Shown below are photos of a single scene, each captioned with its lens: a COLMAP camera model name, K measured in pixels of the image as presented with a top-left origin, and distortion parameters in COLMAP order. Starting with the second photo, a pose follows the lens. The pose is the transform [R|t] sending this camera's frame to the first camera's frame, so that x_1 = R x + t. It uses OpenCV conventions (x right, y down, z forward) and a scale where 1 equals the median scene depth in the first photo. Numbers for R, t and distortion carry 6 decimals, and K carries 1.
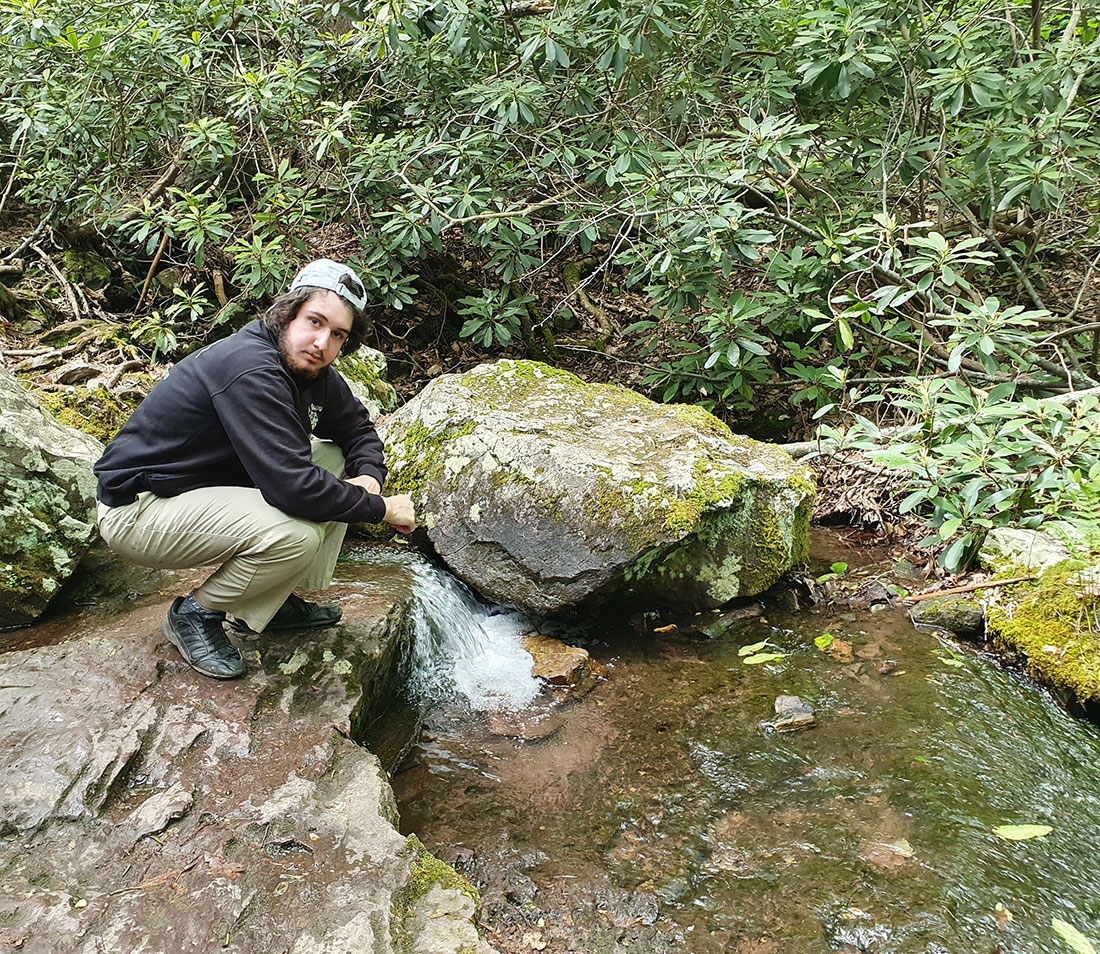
lens RADIAL K [[908.6, 0, 550.0], [0, 908.6, 477.0], [0, 0, 1]] dist [0.019480, -0.001337]
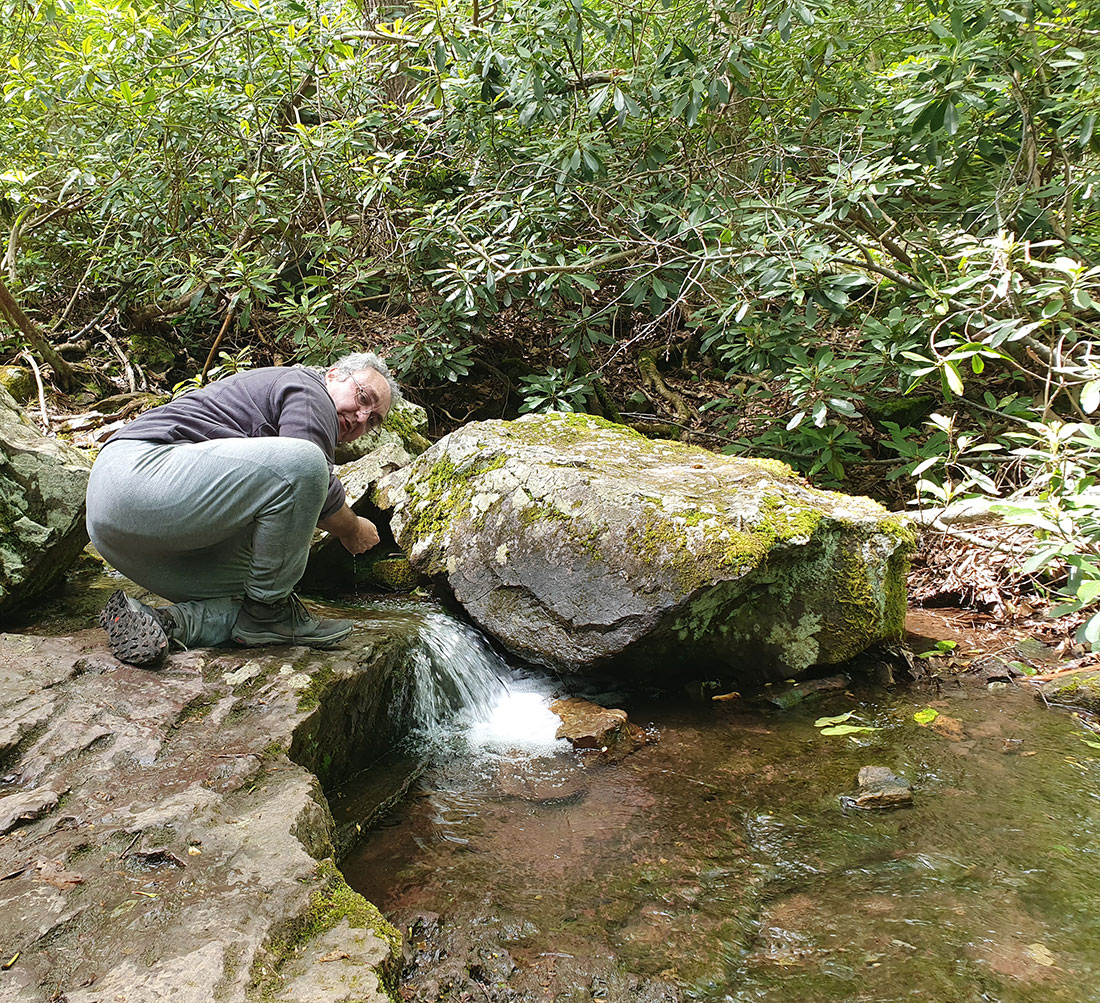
lens RADIAL K [[985.8, 0, 503.9], [0, 985.8, 503.7], [0, 0, 1]] dist [-0.066607, 0.183230]
pose [[0.992876, 0.016092, -0.118058, 0.027750], [-0.024731, 0.997092, -0.072078, 0.058080], [0.116555, 0.074484, 0.990387, 0.078662]]
